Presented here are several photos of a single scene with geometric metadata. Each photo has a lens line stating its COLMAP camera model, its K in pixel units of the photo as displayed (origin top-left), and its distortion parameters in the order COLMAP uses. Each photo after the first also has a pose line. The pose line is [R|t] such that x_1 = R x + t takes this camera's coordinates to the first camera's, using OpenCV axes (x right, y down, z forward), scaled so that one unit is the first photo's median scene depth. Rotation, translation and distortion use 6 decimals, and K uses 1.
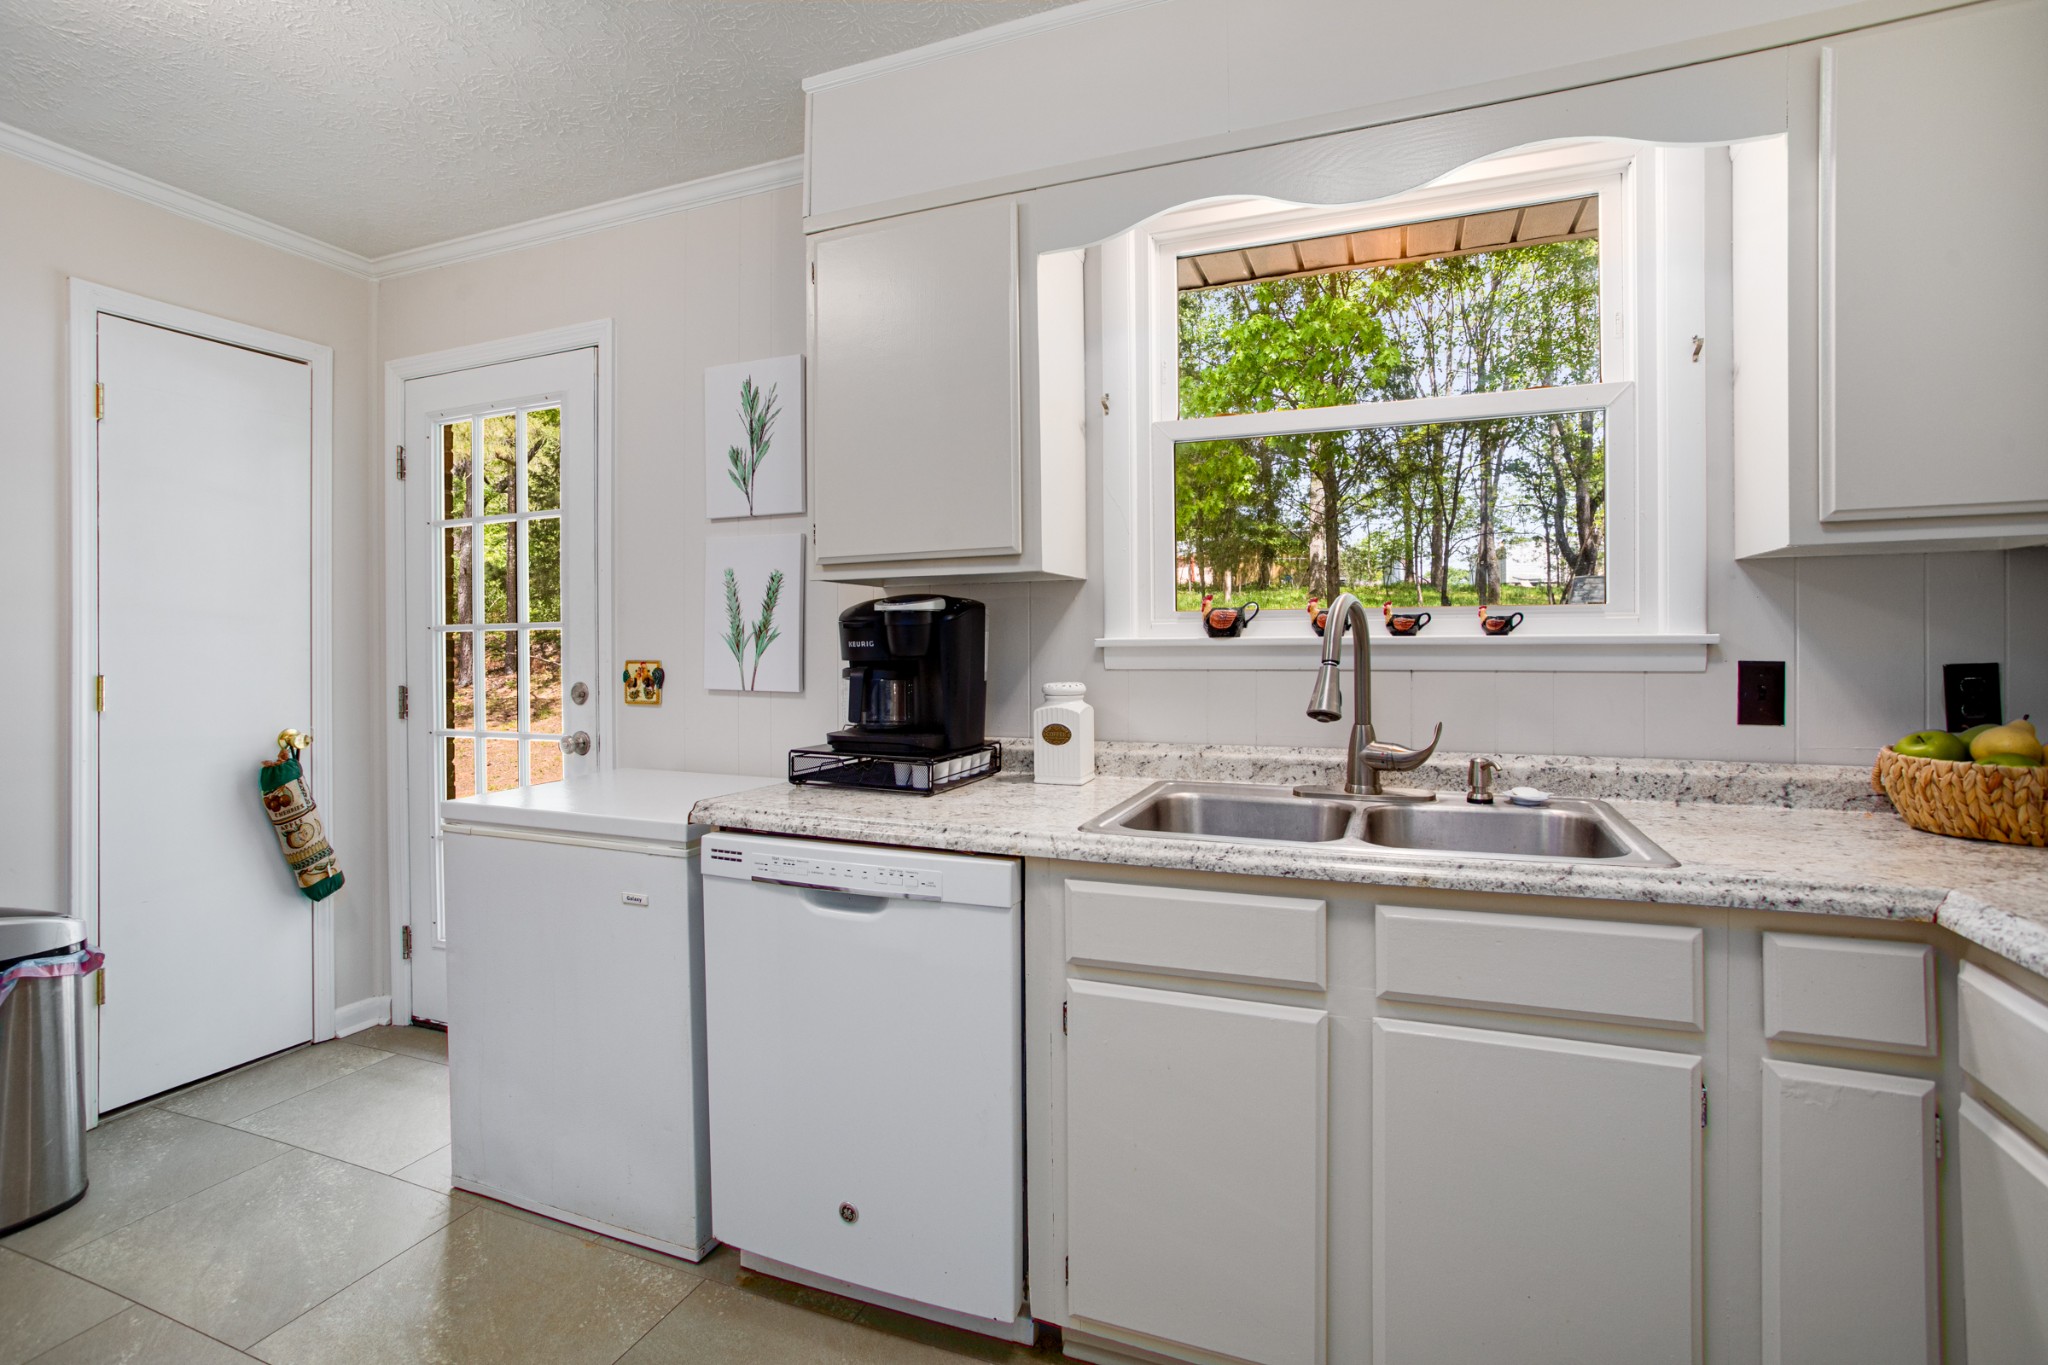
lens RADIAL K [[1004.6, 0, 1026.9], [0, 1004.6, 651.9], [0, 0, 1]] dist [-0.070540, 0.045386]
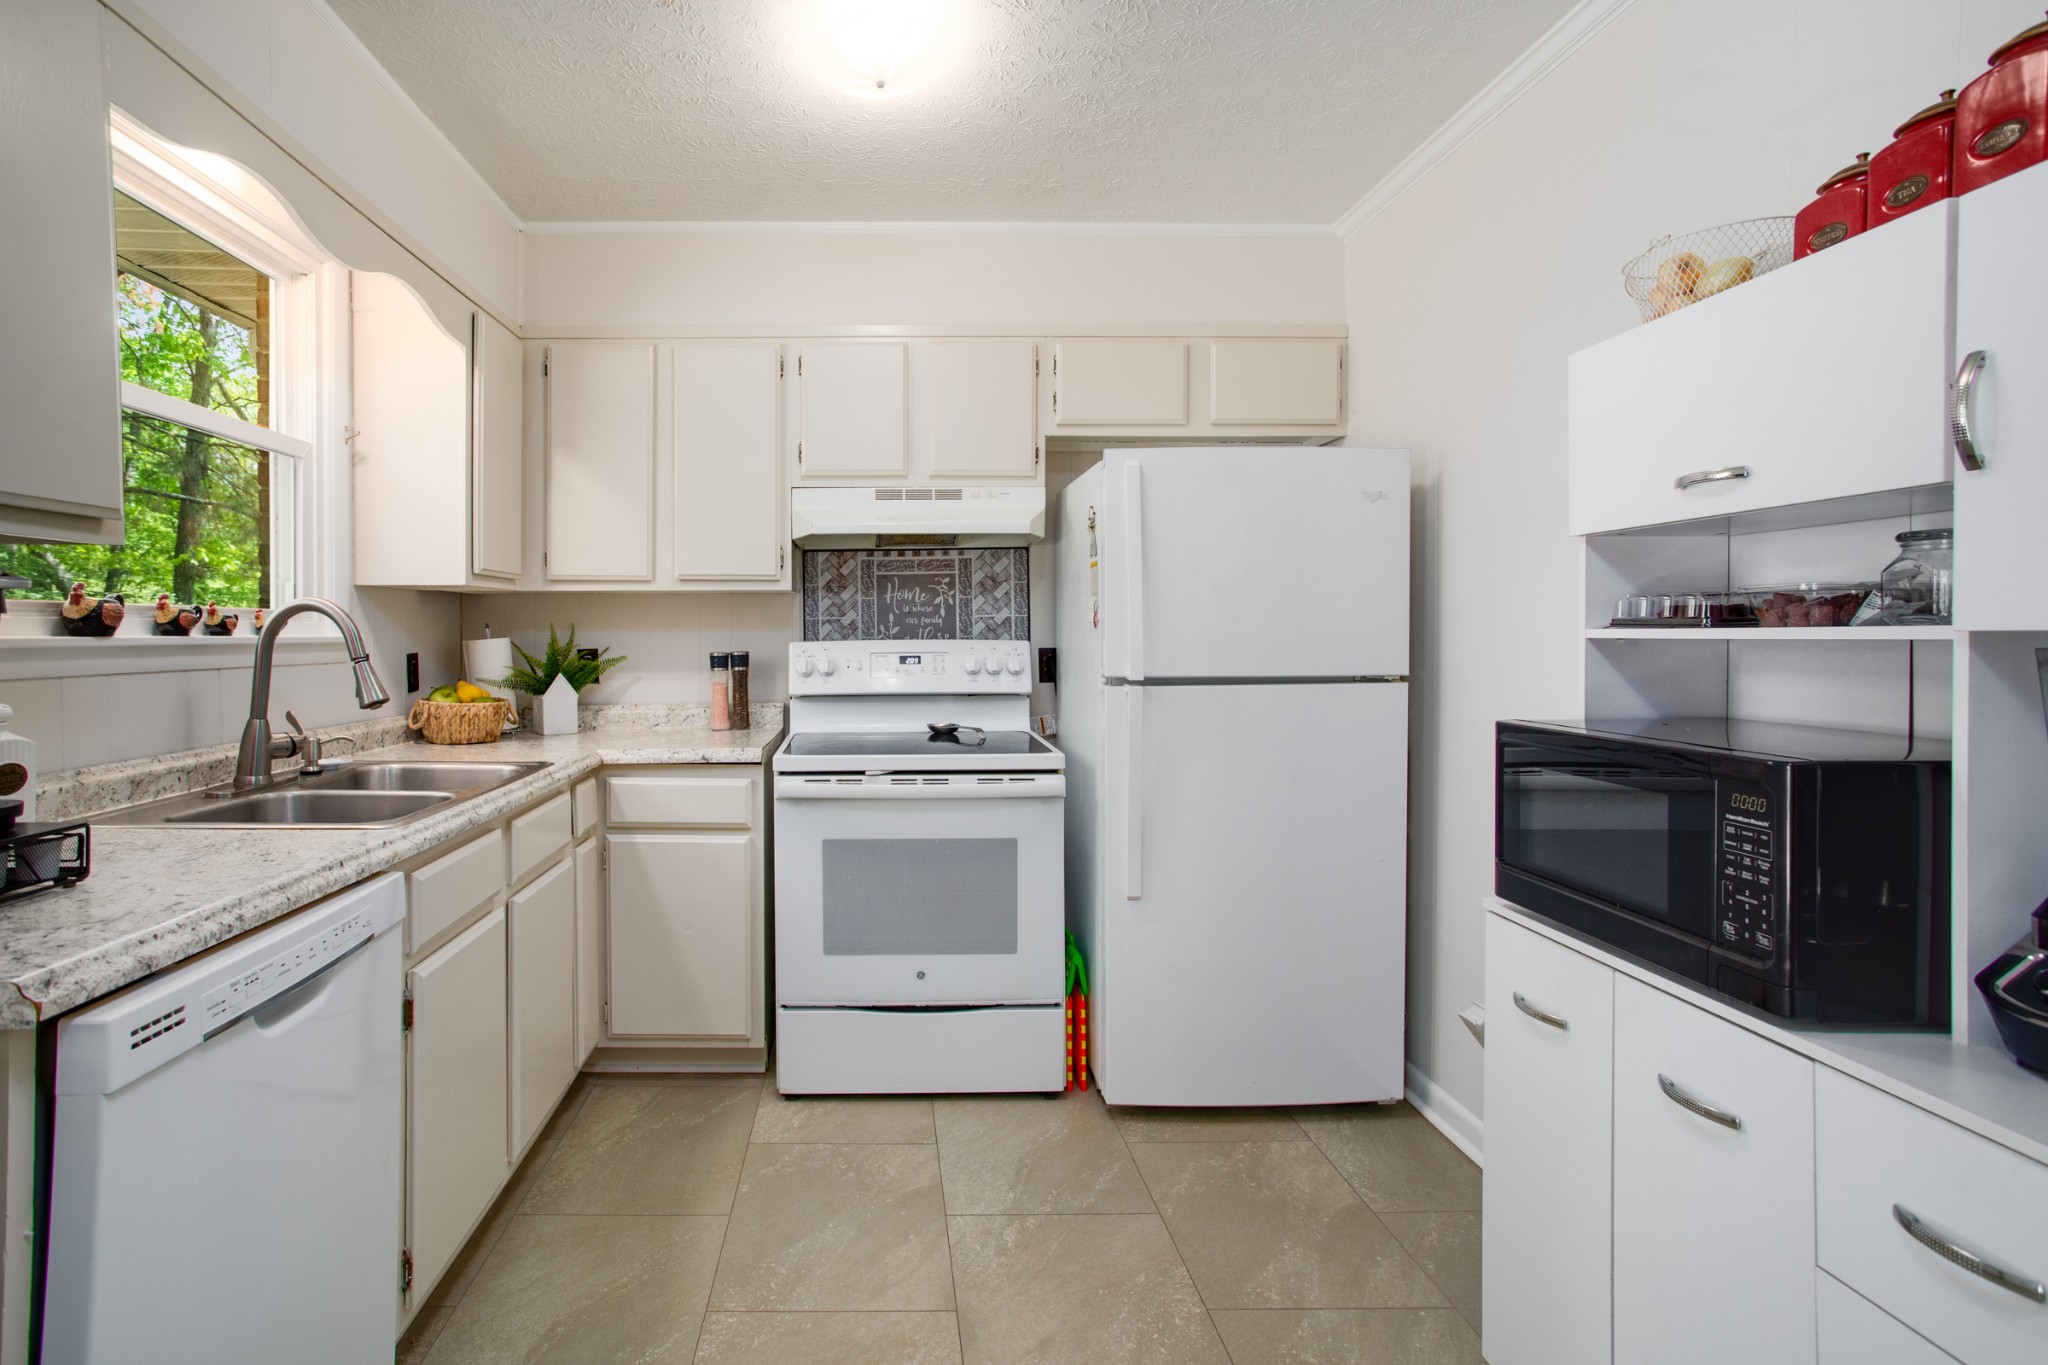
lens RADIAL K [[1004.6, 0, 1026.9], [0, 1004.6, 651.9], [0, 0, 1]] dist [-0.070540, 0.045386]
pose [[-0.504268, -0.010917, 0.863478, -1.022152], [0.006413, 0.999845, 0.016387, -0.011200], [-0.863523, 0.013800, -0.504120, 0.857558]]
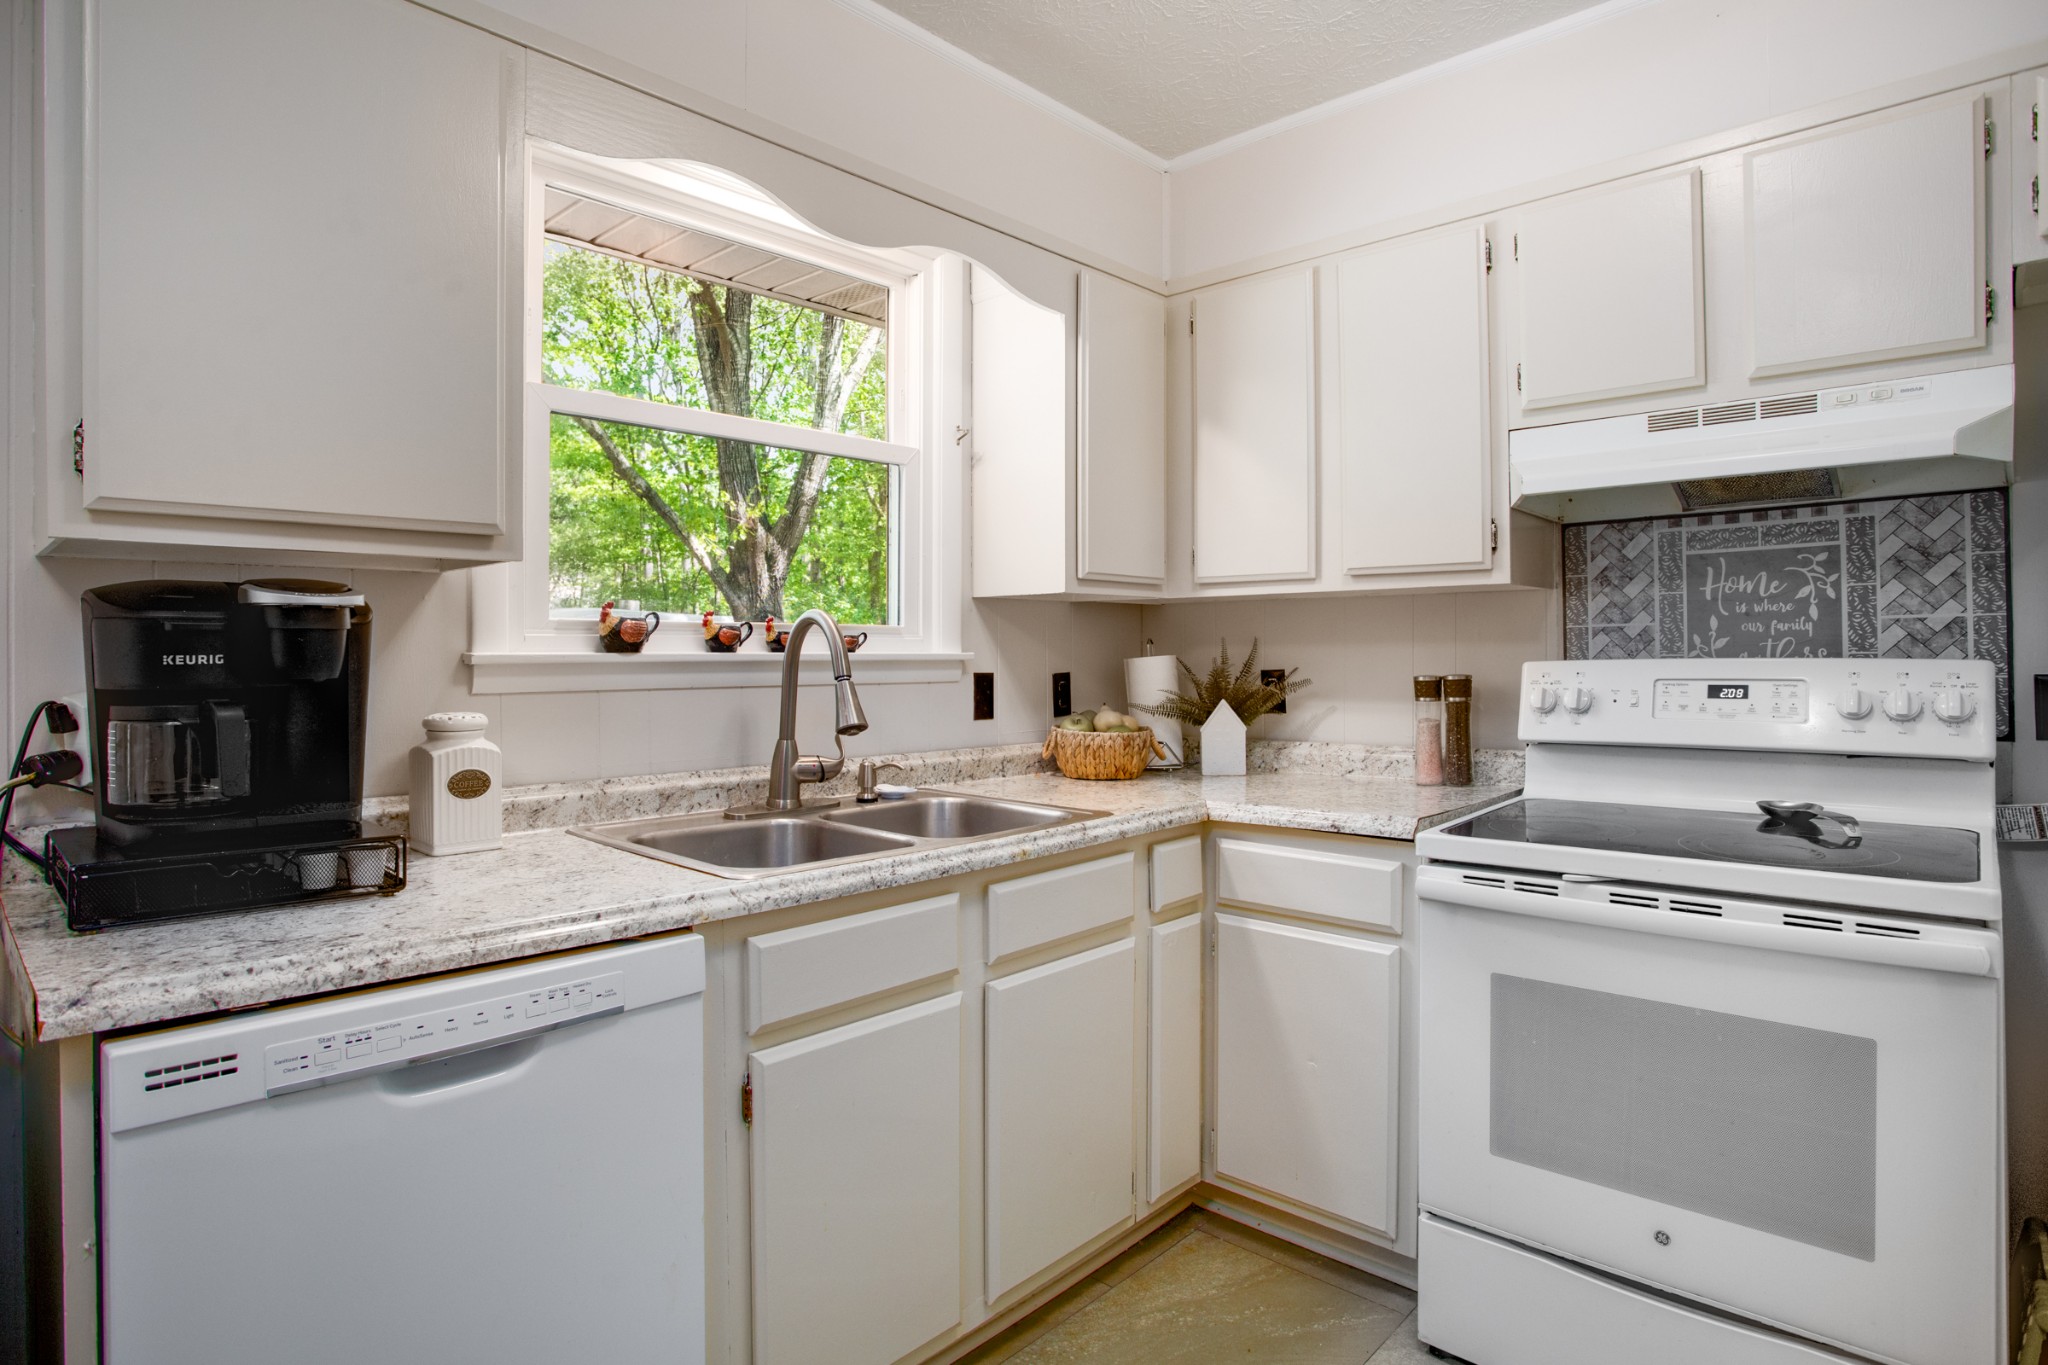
lens RADIAL K [[1131.1, 0, 1030.3], [0, 1131.1, 657.6], [0, 0, 1]] dist [-0.092378, 0.042939]
pose [[0.325925, 0.002291, 0.945393, -0.692518], [0.005879, 0.999973, -0.004450, -0.004148], [-0.945377, 0.007008, 0.325903, 0.412262]]
